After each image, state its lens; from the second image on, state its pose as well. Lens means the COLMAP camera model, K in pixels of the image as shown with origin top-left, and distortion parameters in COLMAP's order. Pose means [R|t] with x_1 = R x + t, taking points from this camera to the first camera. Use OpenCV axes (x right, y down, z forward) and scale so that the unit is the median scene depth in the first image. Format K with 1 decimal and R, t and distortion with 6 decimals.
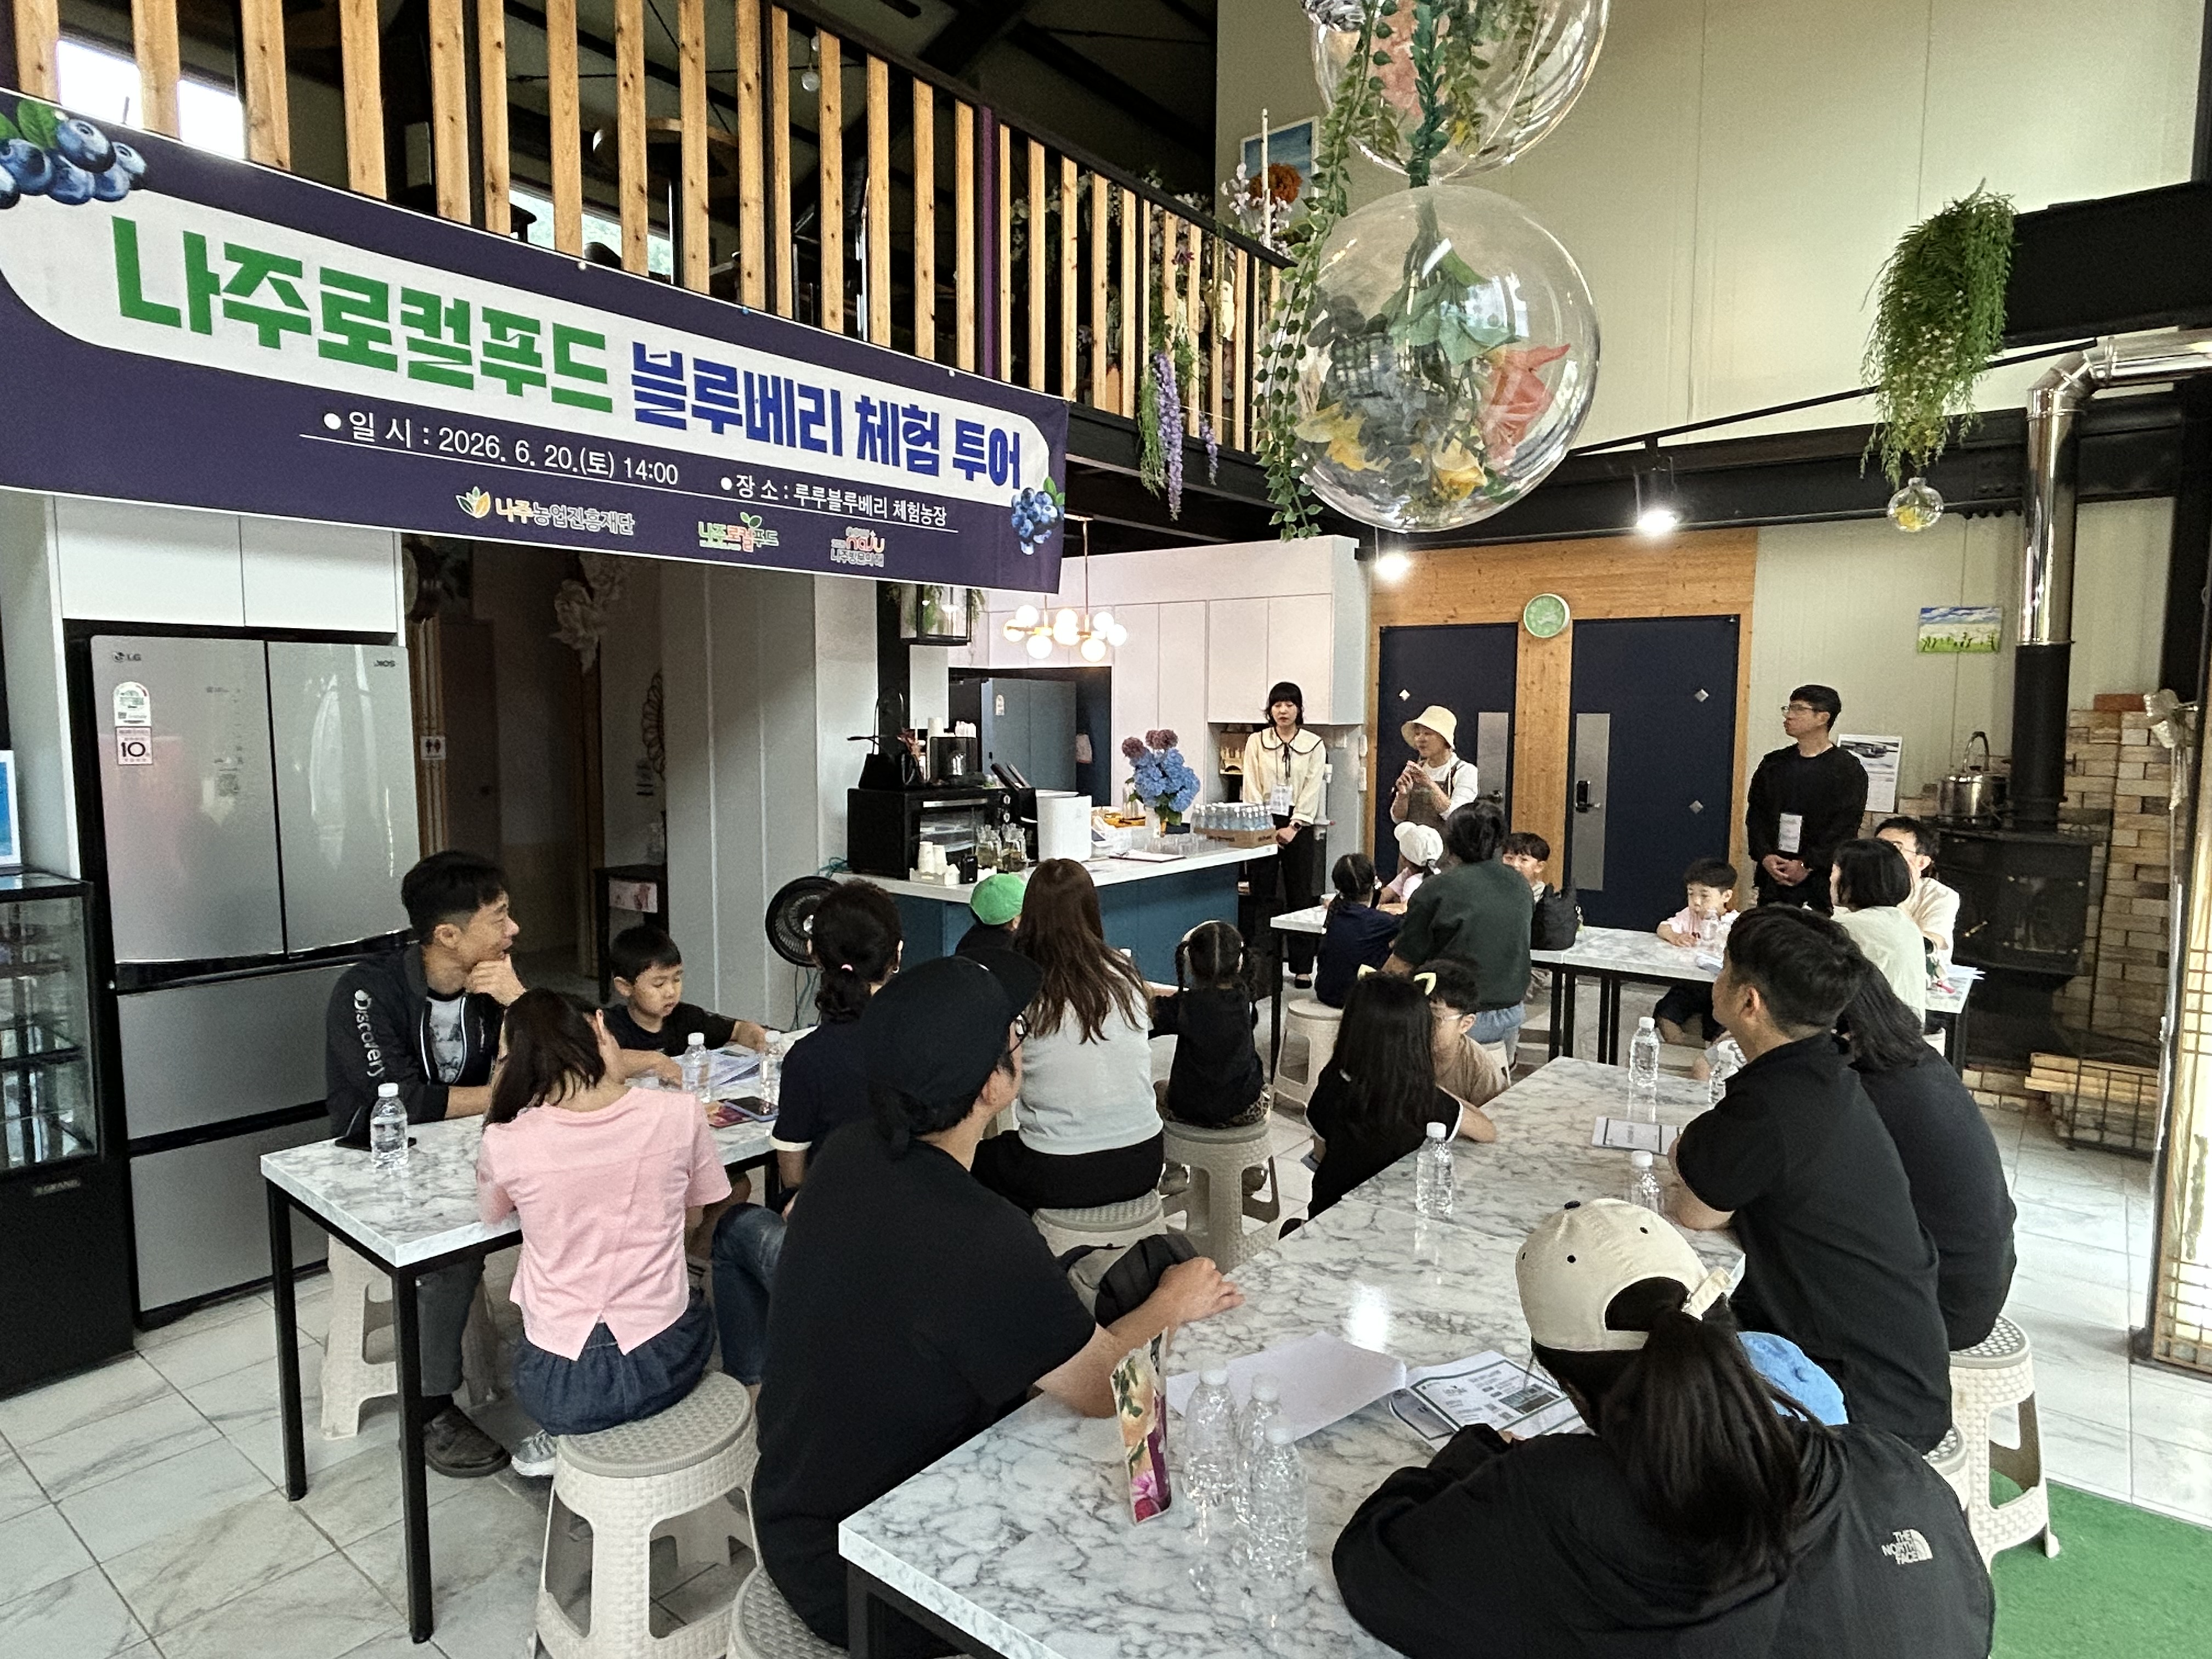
lens RADIAL K [[1295.6, 0, 1101.2], [0, 1295.6, 816.5], [0, 0, 1]] dist [-0.034067, 0.009854]
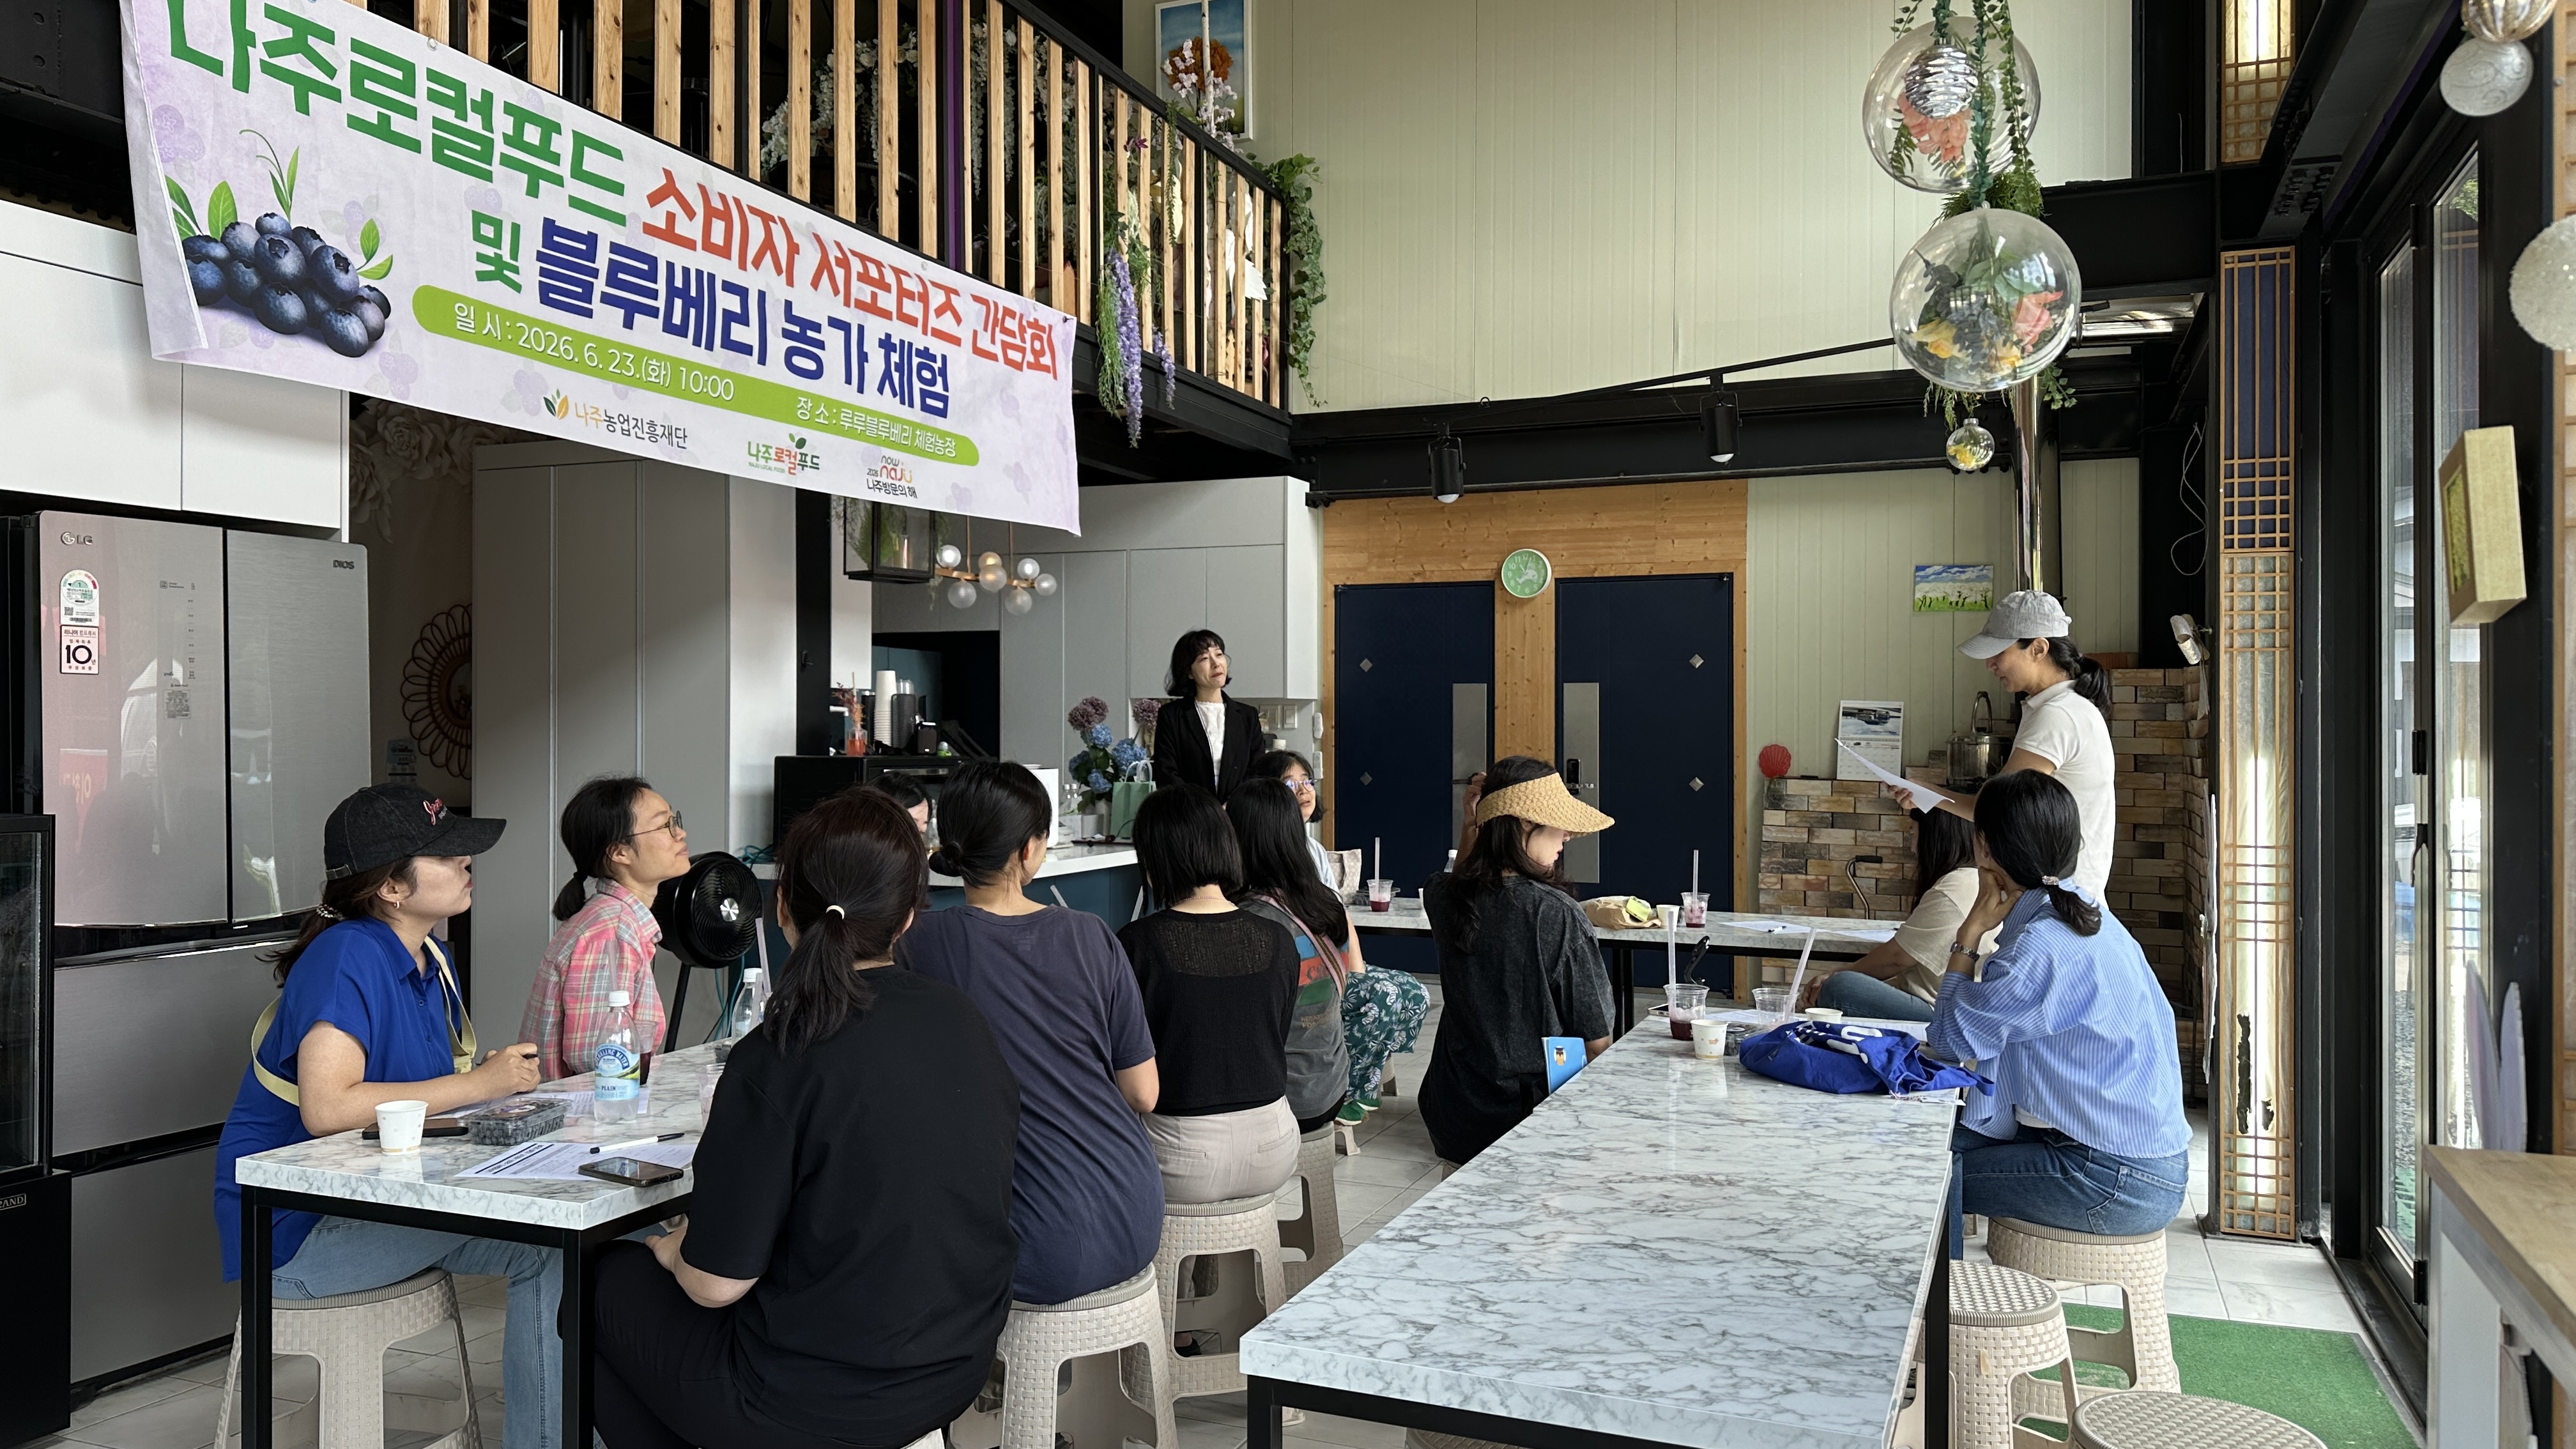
lens RADIAL K [[1792.9, 0, 1291.7], [0, 1792.9, 734.9], [0, 0, 1]] dist [0.004777, -0.009225]
pose [[0.958979, -0.003870, 0.283449, -0.178239], [0.027077, 0.996585, -0.078003, 0.052061], [-0.282179, 0.082478, 0.955810, -0.134475]]
